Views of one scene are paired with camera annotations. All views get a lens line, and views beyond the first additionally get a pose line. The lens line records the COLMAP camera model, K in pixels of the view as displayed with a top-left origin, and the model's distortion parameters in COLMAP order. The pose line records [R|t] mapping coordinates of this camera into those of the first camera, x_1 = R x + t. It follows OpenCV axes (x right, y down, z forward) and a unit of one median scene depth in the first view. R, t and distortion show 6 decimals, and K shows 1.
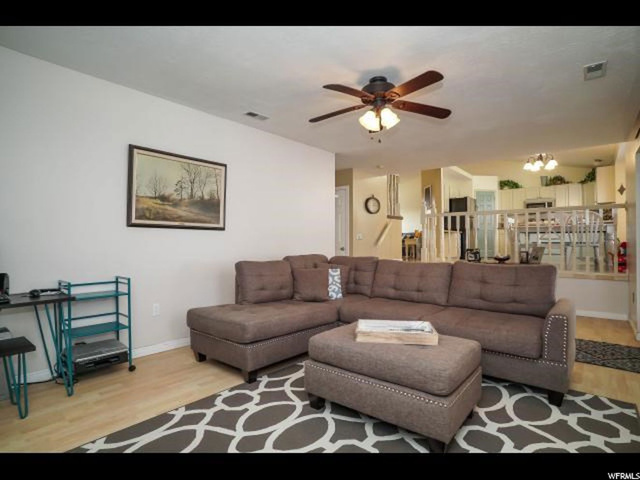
lens RADIAL K [[333.8, 0, 318.6], [0, 333.8, 239.6], [0, 0, 1]] dist [-0.071247, 0.031067]
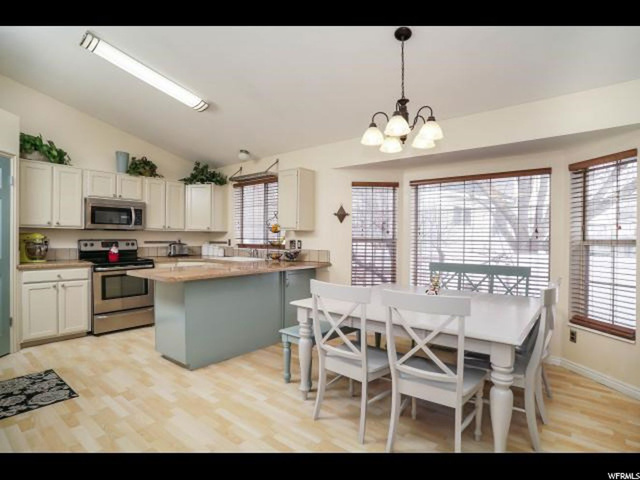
lens RADIAL K [[333.8, 0, 318.6], [0, 333.8, 239.6], [0, 0, 1]] dist [-0.071247, 0.031067]
pose [[-0.024947, -0.004128, 0.999680, 0.211404], [-0.017467, 0.999841, 0.003693, -0.075731], [-0.999536, -0.017369, -0.025015, 0.742831]]
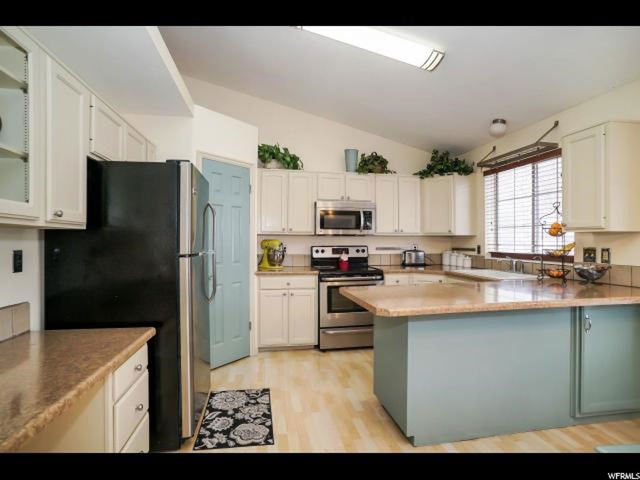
lens RADIAL K [[333.8, 0, 318.6], [0, 333.8, 239.6], [0, 0, 1]] dist [-0.071247, 0.031067]
pose [[0.634325, 0.005578, 0.773047, 0.333198], [-0.011155, 0.999936, 0.001938, -0.077832], [-0.772986, -0.009853, 0.634346, 0.774233]]
